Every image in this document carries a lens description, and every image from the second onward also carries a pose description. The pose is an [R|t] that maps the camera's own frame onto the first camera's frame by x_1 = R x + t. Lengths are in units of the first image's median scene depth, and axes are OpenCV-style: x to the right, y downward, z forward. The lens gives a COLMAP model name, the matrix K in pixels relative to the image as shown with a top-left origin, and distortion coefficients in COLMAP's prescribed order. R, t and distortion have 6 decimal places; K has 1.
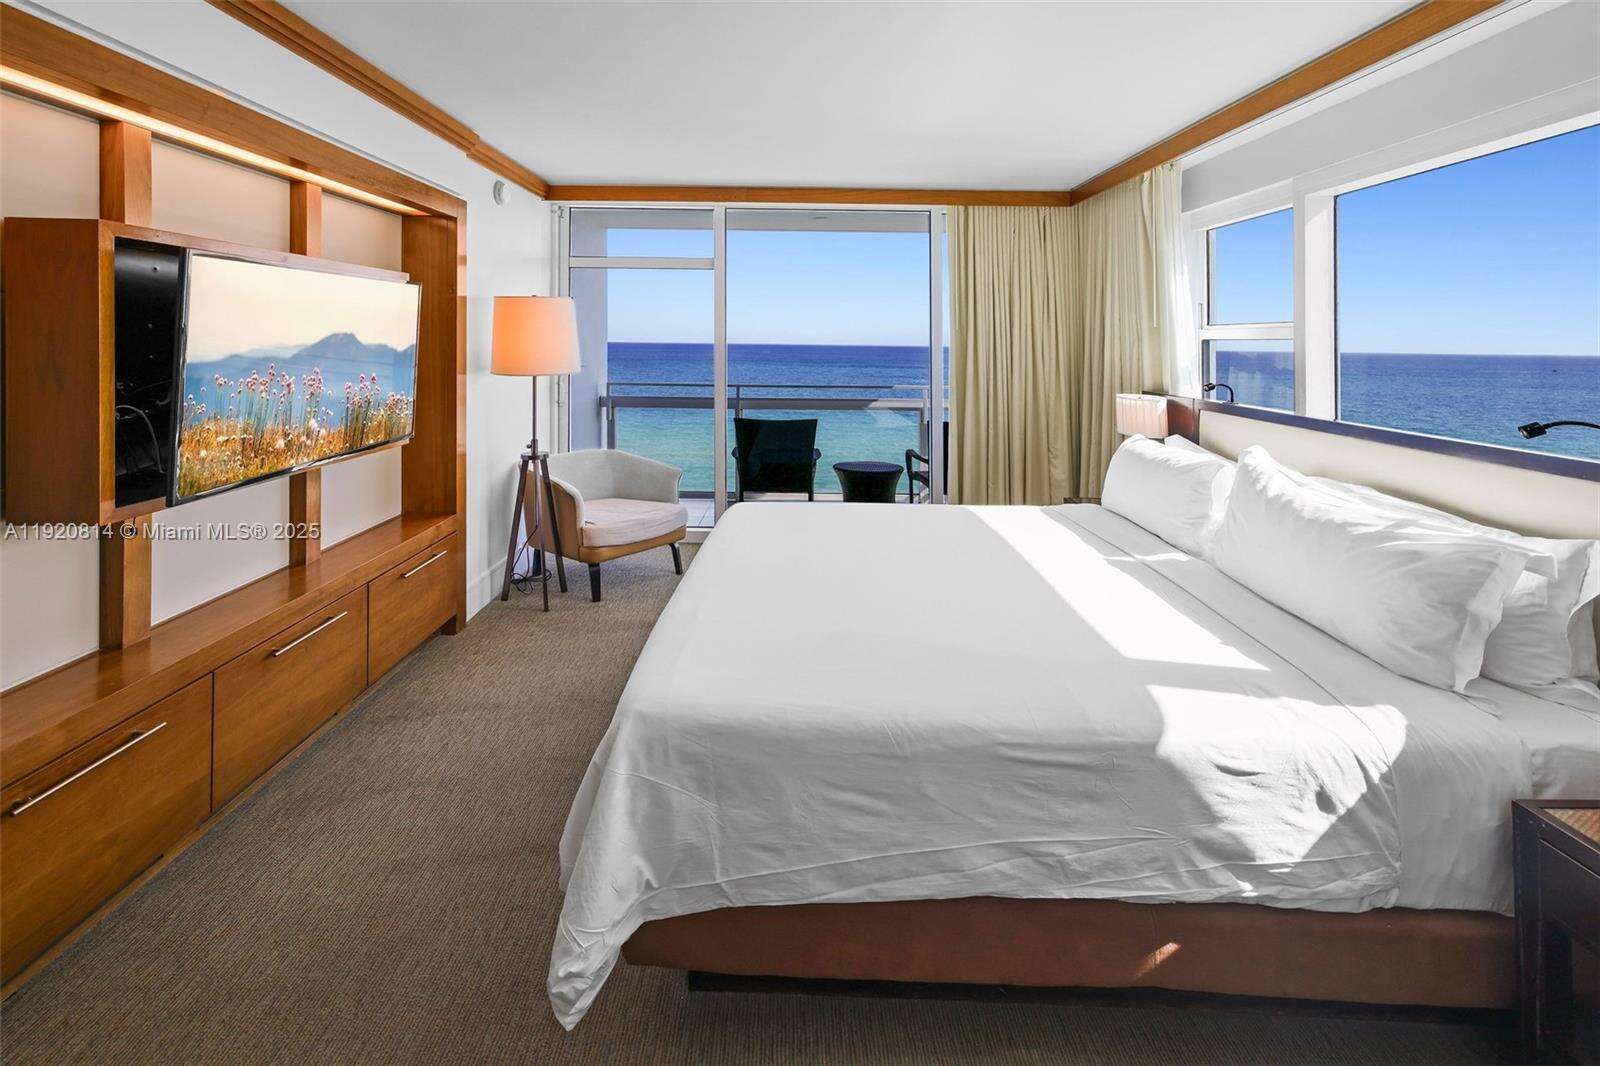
lens RADIAL K [[634.0, 0, 803.5], [0, 634.0, 444.7], [0, 0, 1]] dist [-0.001094, 0.000171]
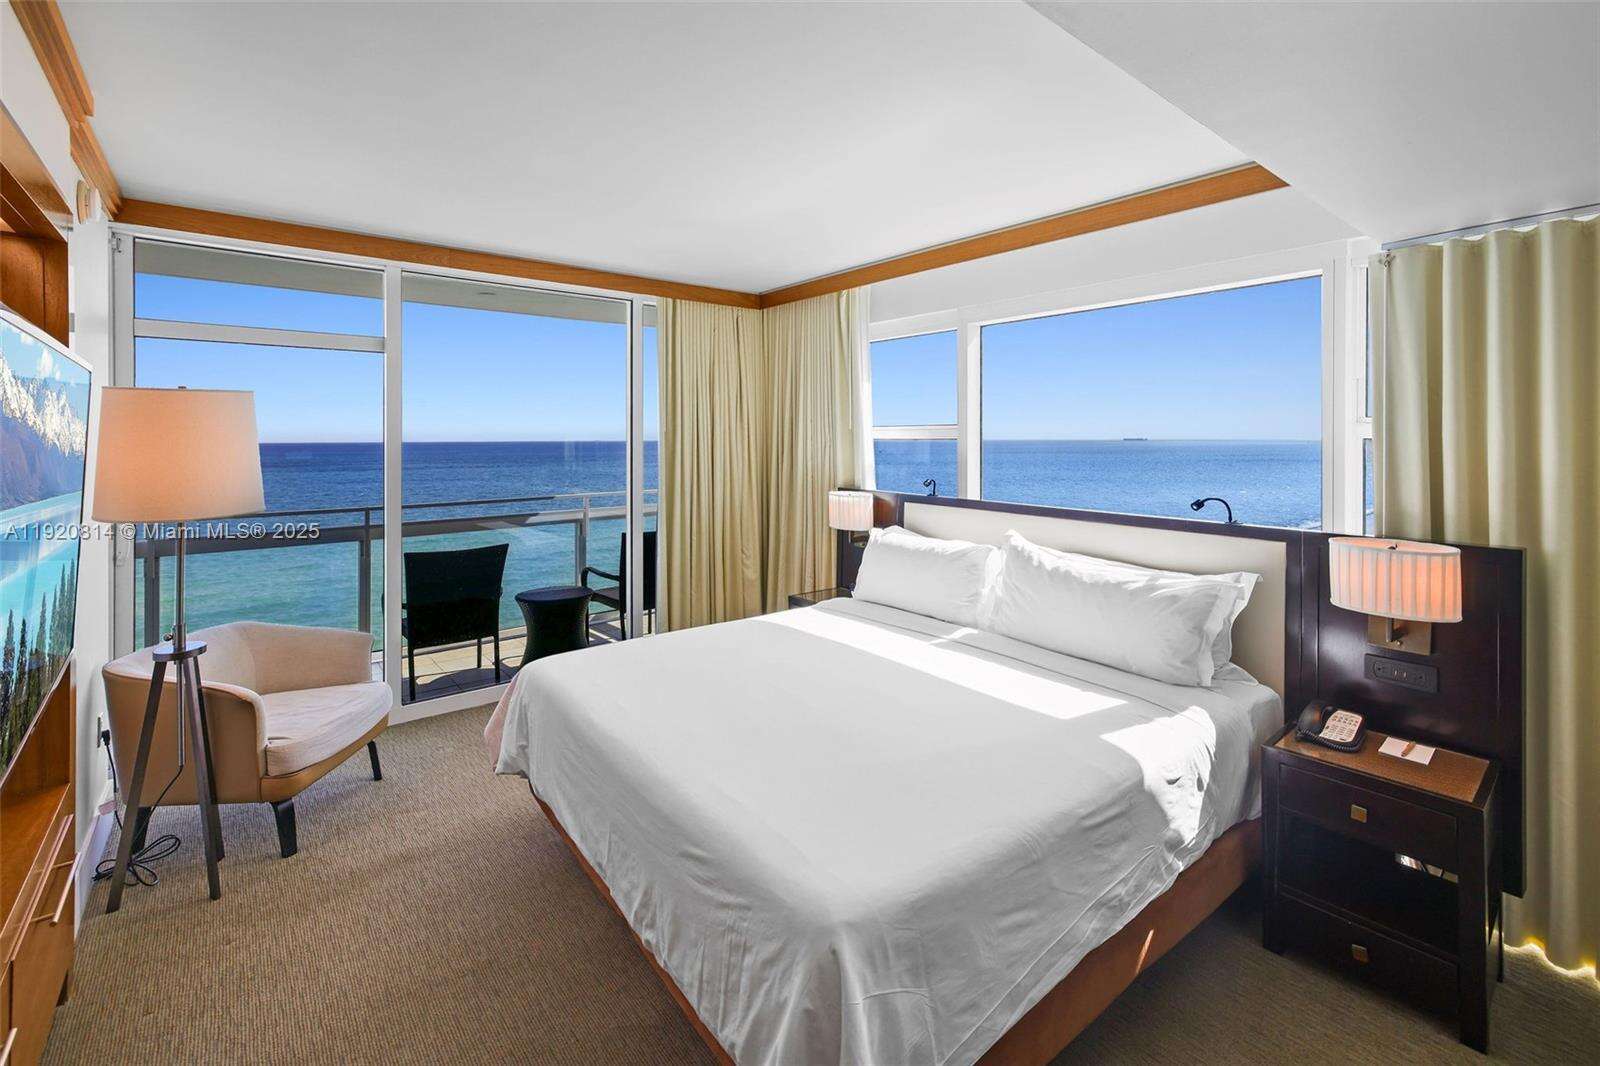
lens RADIAL K [[695.0, 0, 800.0], [0, 695.0, 533.0], [0, 0, 1]] dist [0.001074, 0.000374]
pose [[0.807730, -0.094921, 0.581860, -0.305214], [0.104360, 0.994388, 0.017347, -0.043466], [-0.580242, 0.046711, 0.813104, 0.101659]]
